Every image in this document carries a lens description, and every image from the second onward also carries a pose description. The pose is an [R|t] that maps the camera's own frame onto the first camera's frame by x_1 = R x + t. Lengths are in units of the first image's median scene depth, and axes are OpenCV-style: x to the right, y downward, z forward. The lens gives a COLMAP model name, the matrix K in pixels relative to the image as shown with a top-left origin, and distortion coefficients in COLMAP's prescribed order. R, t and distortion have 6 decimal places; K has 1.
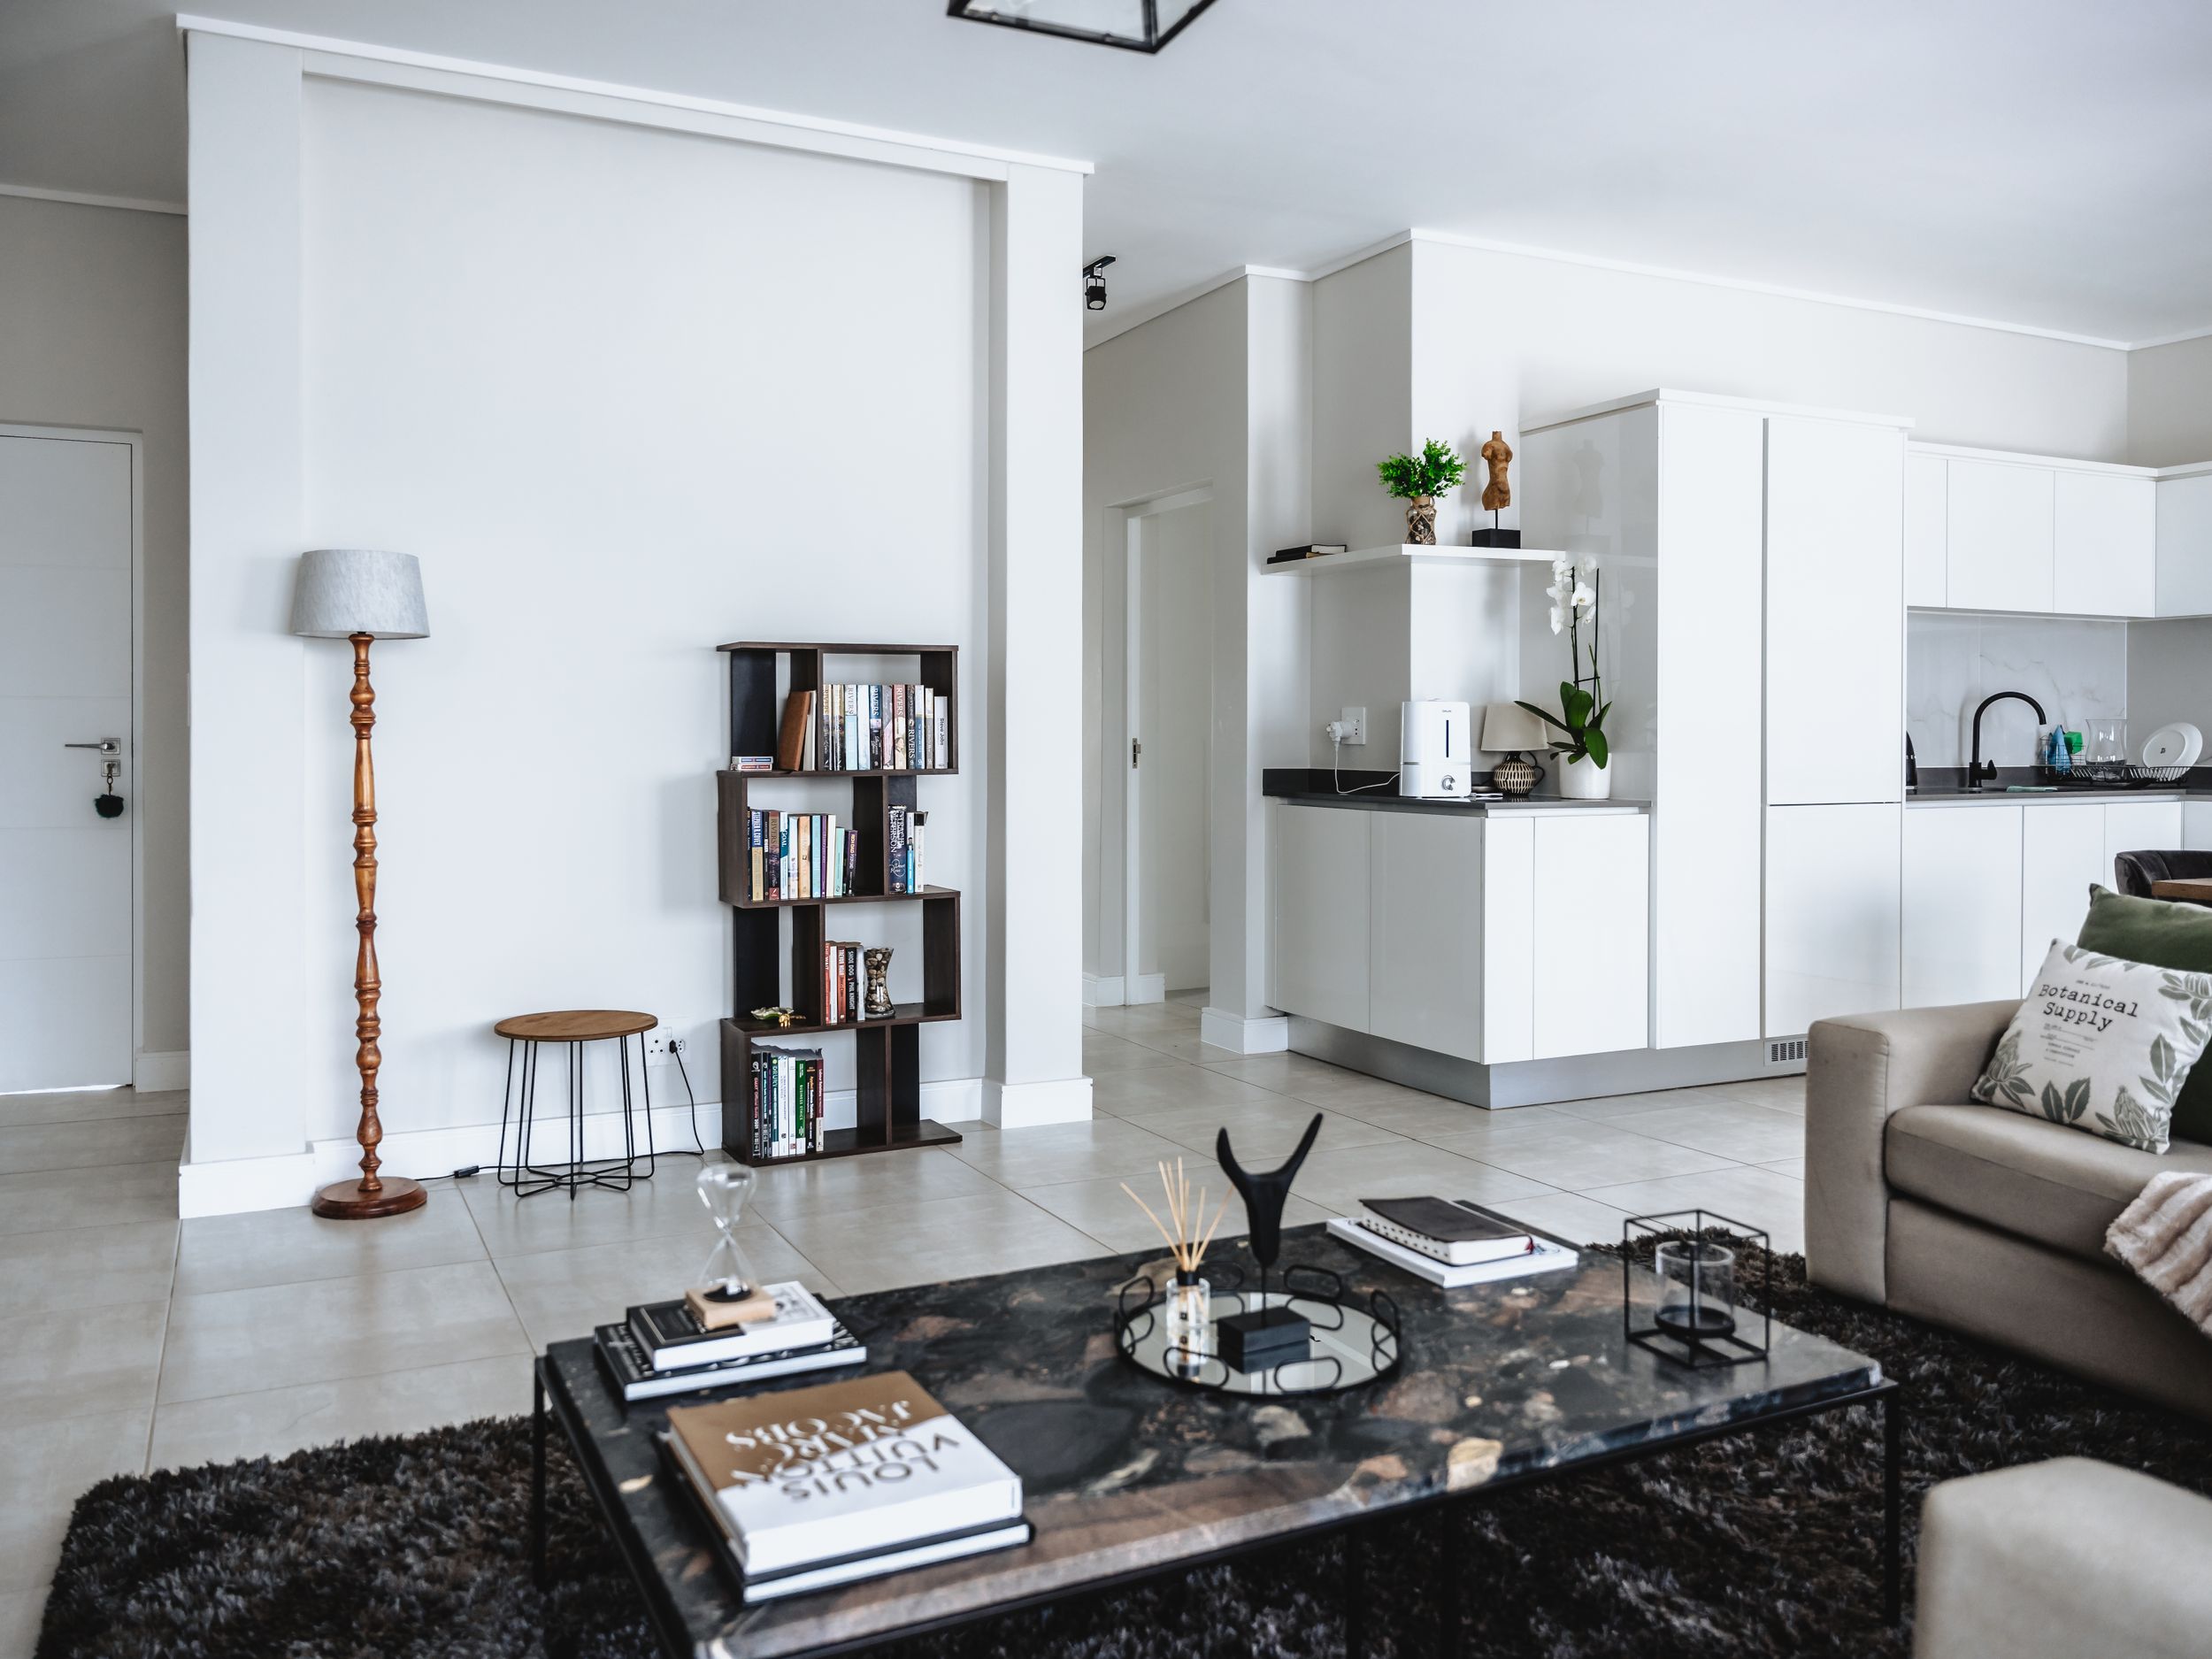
lens RADIAL K [[1671.7, 0, 1055.1], [0, 1671.7, 755.9], [0, 0, 1]] dist [-0.000343, -0.002593]
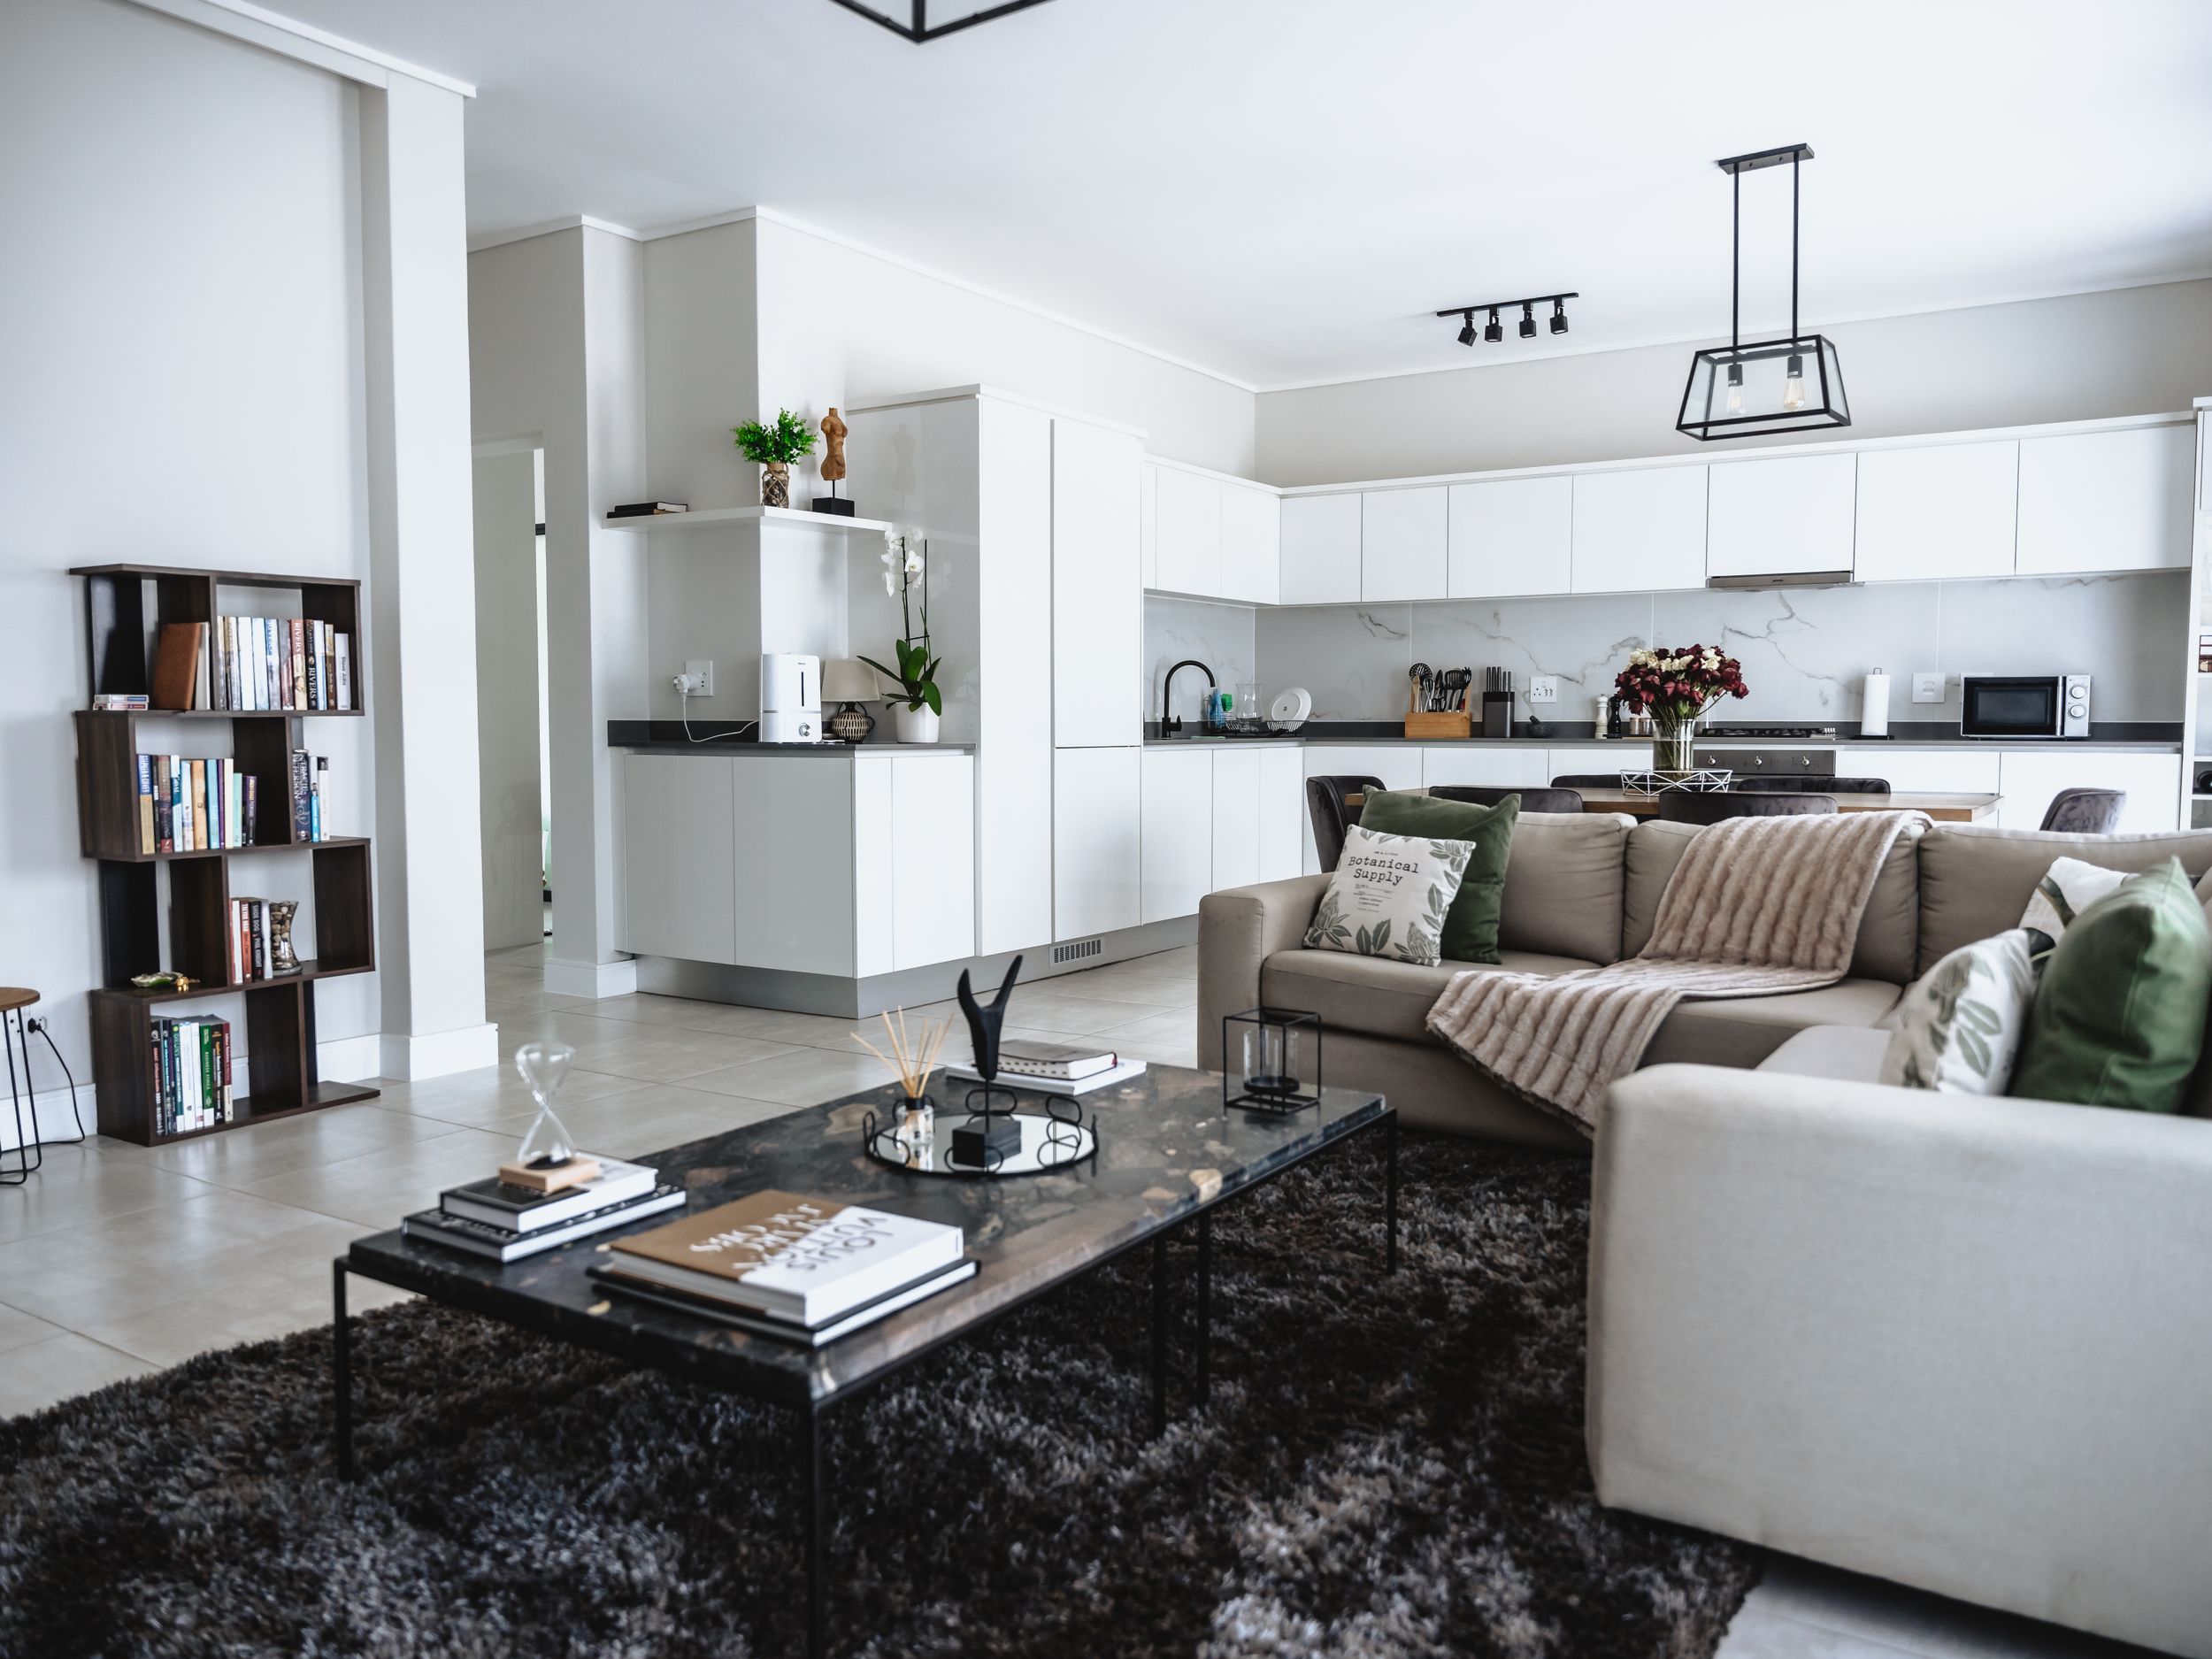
lens RADIAL K [[1651.4, 0, 1106.0], [0, 1651.4, 829.5], [0, 0, 1]] dist [-0.001052, -0.002326]
pose [[0.849992, -0.035410, 0.525605, -0.200308], [0.006185, 0.998340, 0.057257, 0.024948], [-0.526760, -0.045417, 0.848800, -0.027262]]
